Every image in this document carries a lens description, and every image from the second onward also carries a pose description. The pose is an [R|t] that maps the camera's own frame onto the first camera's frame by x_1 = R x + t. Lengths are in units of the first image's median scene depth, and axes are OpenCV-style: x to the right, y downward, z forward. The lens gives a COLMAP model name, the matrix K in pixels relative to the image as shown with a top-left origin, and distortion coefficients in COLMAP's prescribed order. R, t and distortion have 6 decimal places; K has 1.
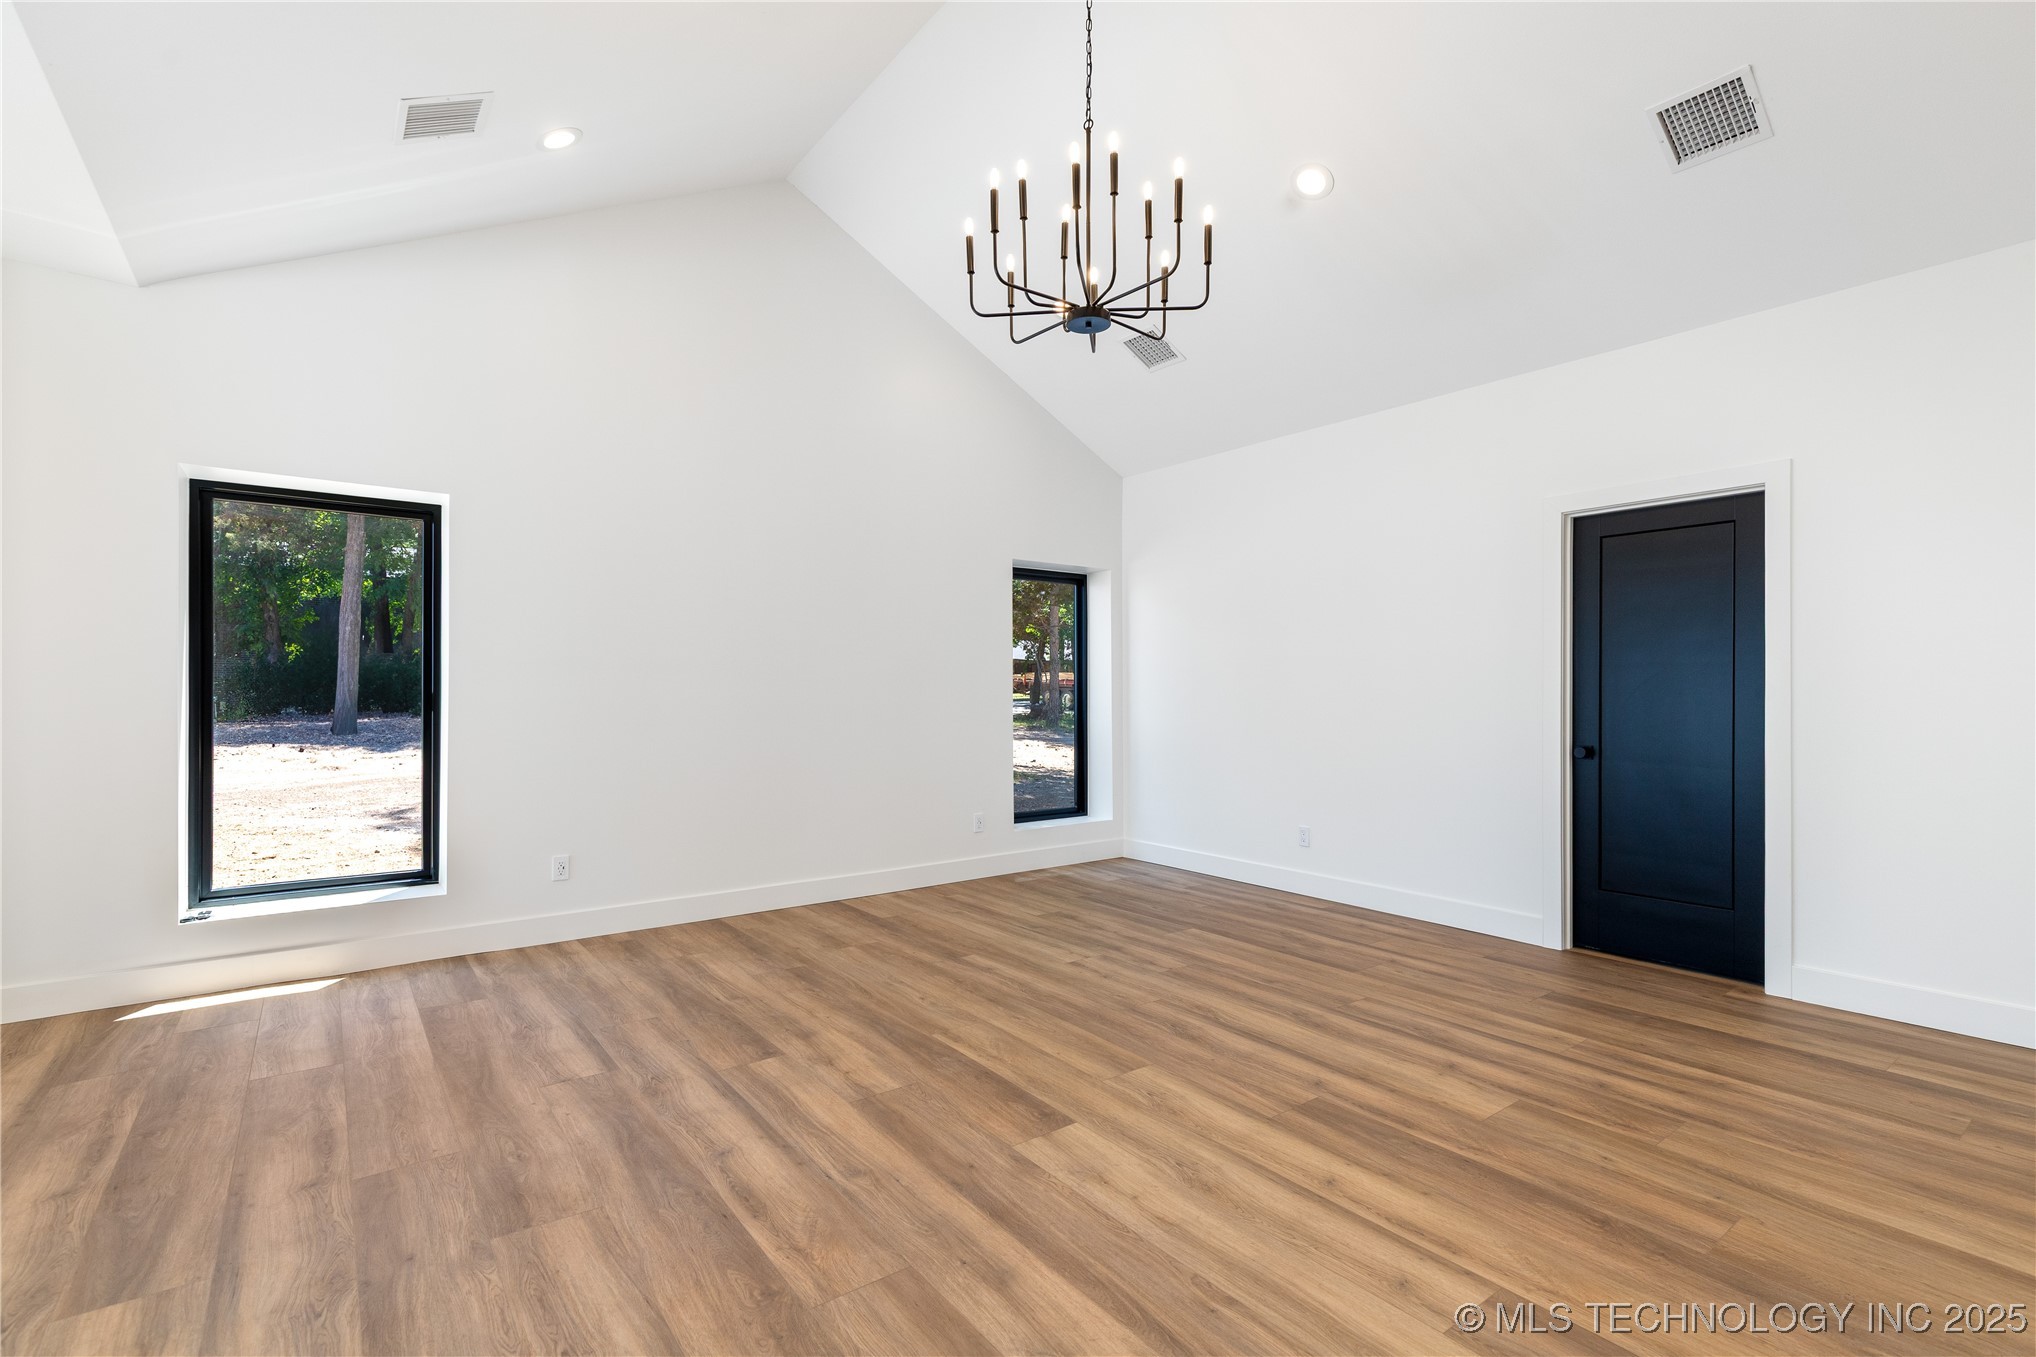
lens RADIAL K [[874.1, 0, 1156.6], [0, 874.1, 685.8], [0, 0, 1]] dist [0.008328, -0.000113]
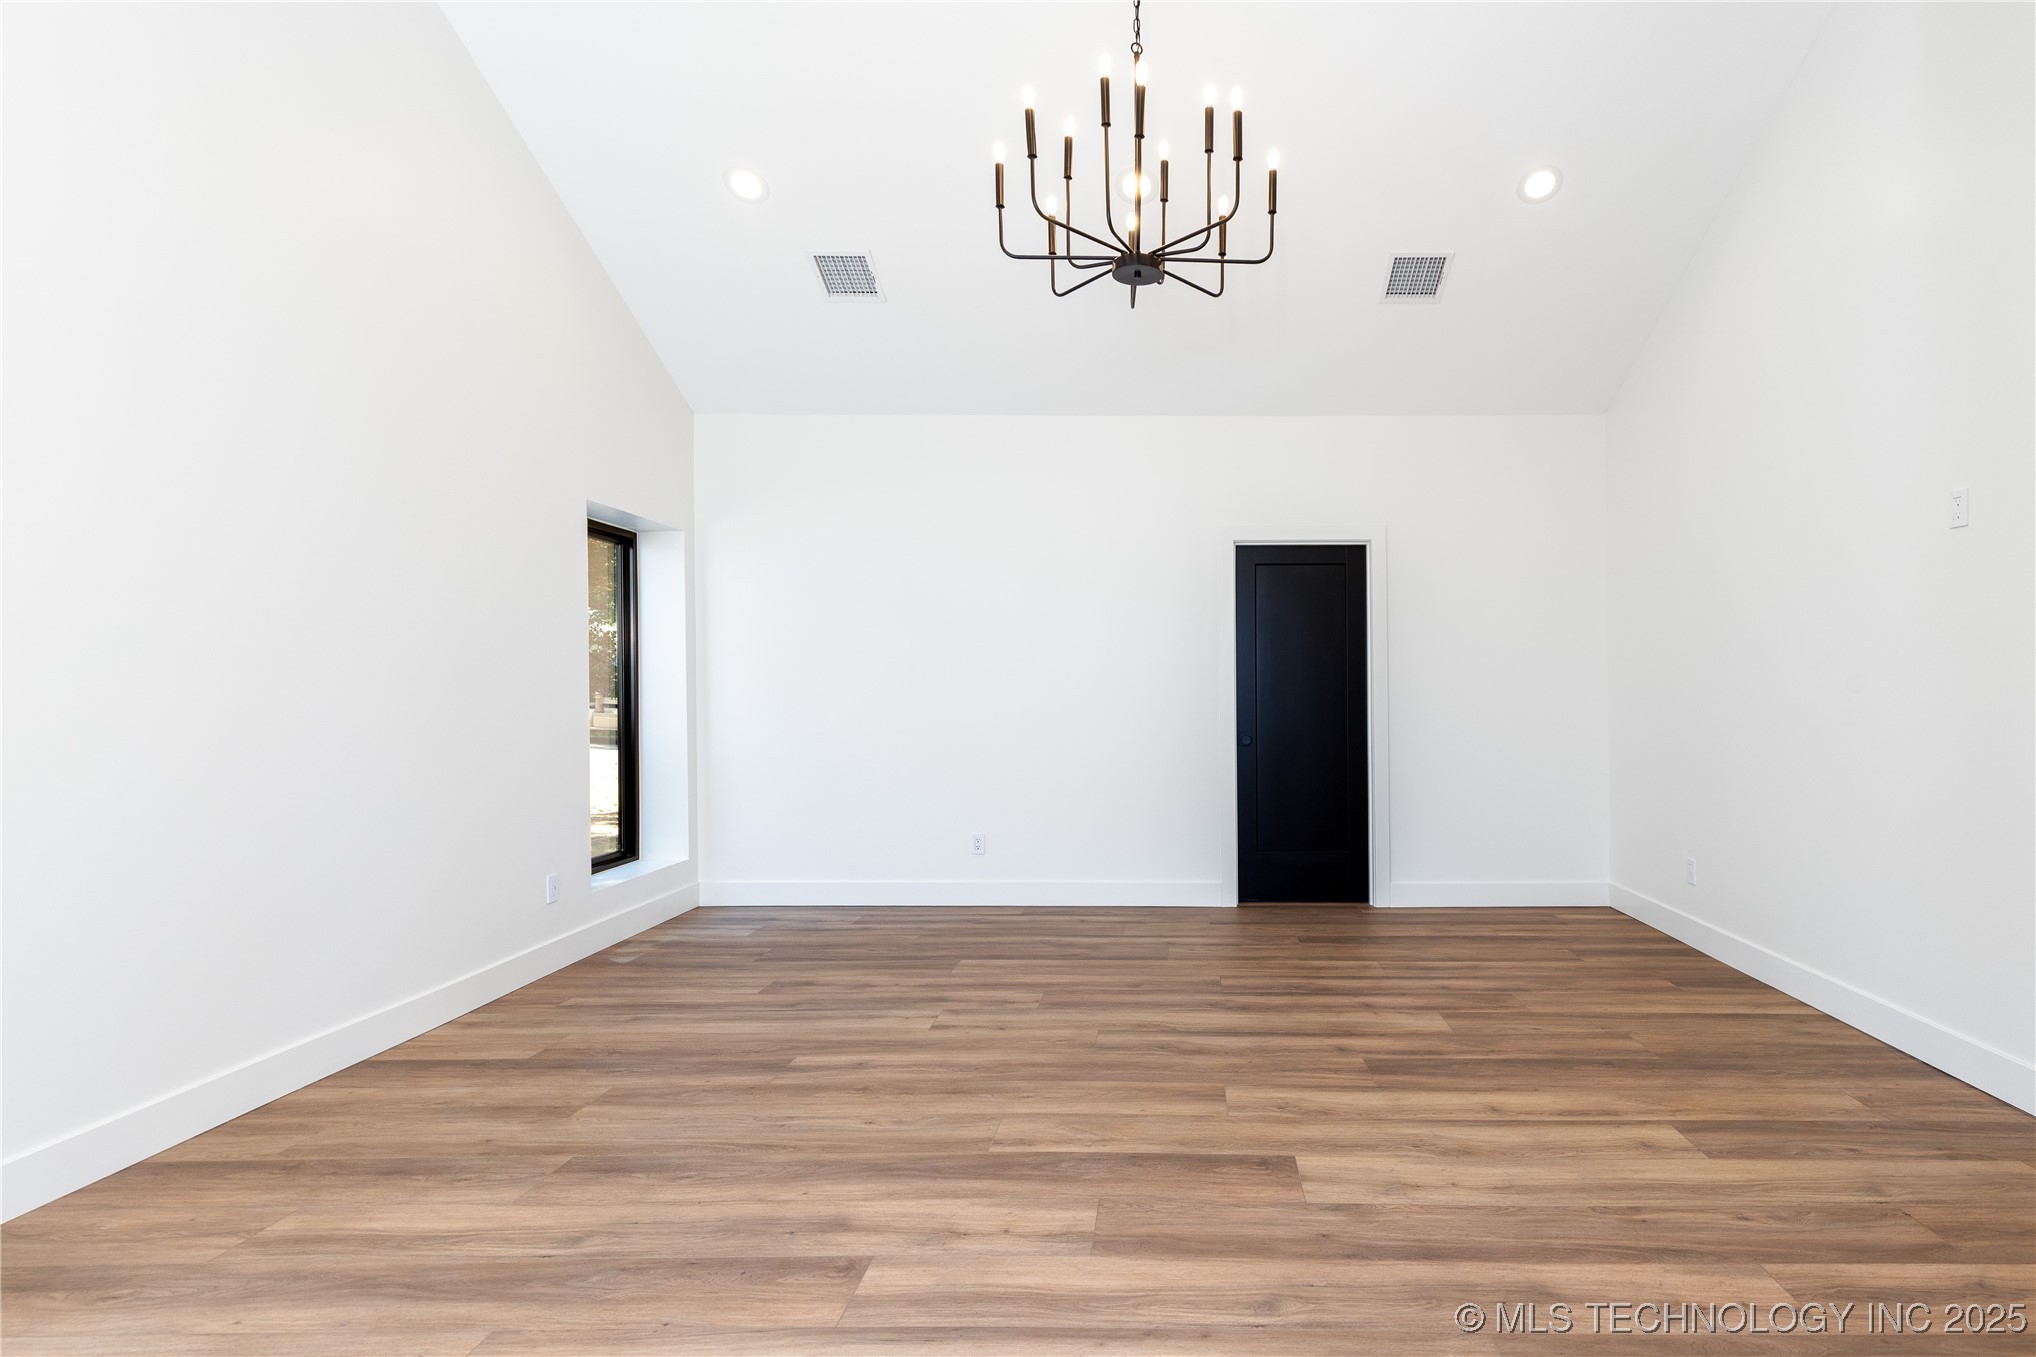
lens RADIAL K [[874.1, 0, 1156.6], [0, 874.1, 685.8], [0, 0, 1]] dist [0.008328, -0.000113]
pose [[0.686138, 0.002080, 0.727469, -0.646507], [-0.003328, 0.999994, 0.000280, 0.000438], [-0.727464, -0.002613, 0.686141, 0.351373]]
